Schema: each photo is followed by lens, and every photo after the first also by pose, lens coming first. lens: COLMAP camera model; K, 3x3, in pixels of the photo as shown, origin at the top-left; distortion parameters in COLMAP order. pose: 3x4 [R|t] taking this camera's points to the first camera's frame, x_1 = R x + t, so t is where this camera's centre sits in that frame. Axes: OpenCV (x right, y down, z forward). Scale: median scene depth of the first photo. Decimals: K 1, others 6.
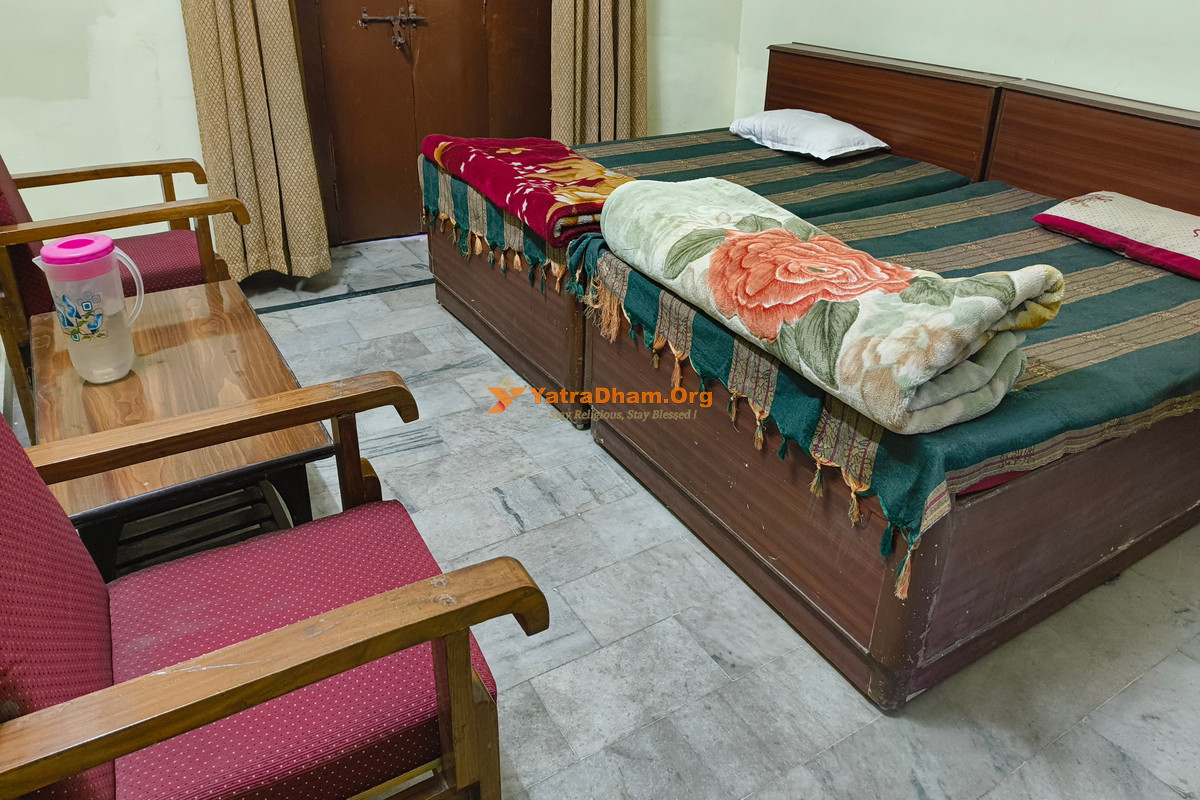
lens RADIAL K [[862.1, 0, 602.8], [0, 862.1, 403.2], [0, 0, 1]] dist [0.027377, -0.011737]
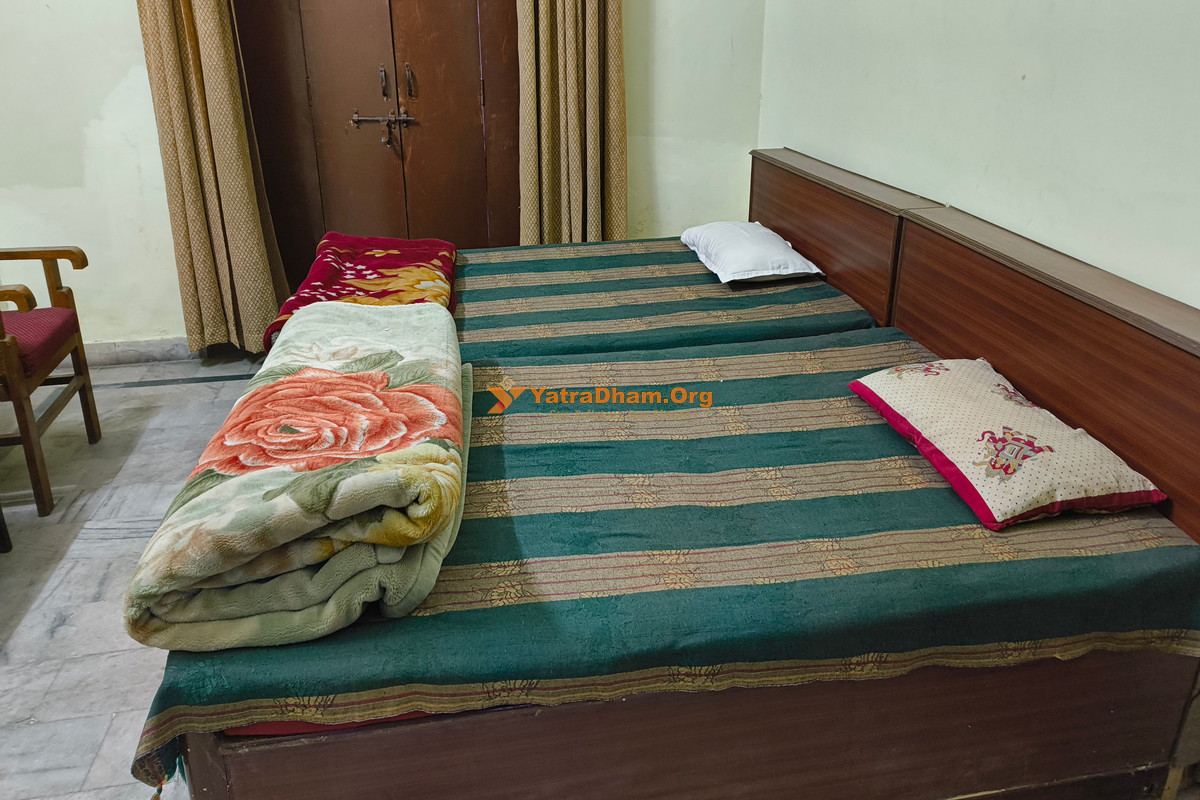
lens RADIAL K [[862.1, 0, 599.8], [0, 862.1, 401.2], [0, 0, 1]] dist [0.027377, -0.011737]
pose [[0.928864, 0.123521, -0.349220, 0.483691], [-0.149574, 0.987559, -0.048534, -0.107300], [0.338881, 0.097315, 0.935783, 0.157953]]
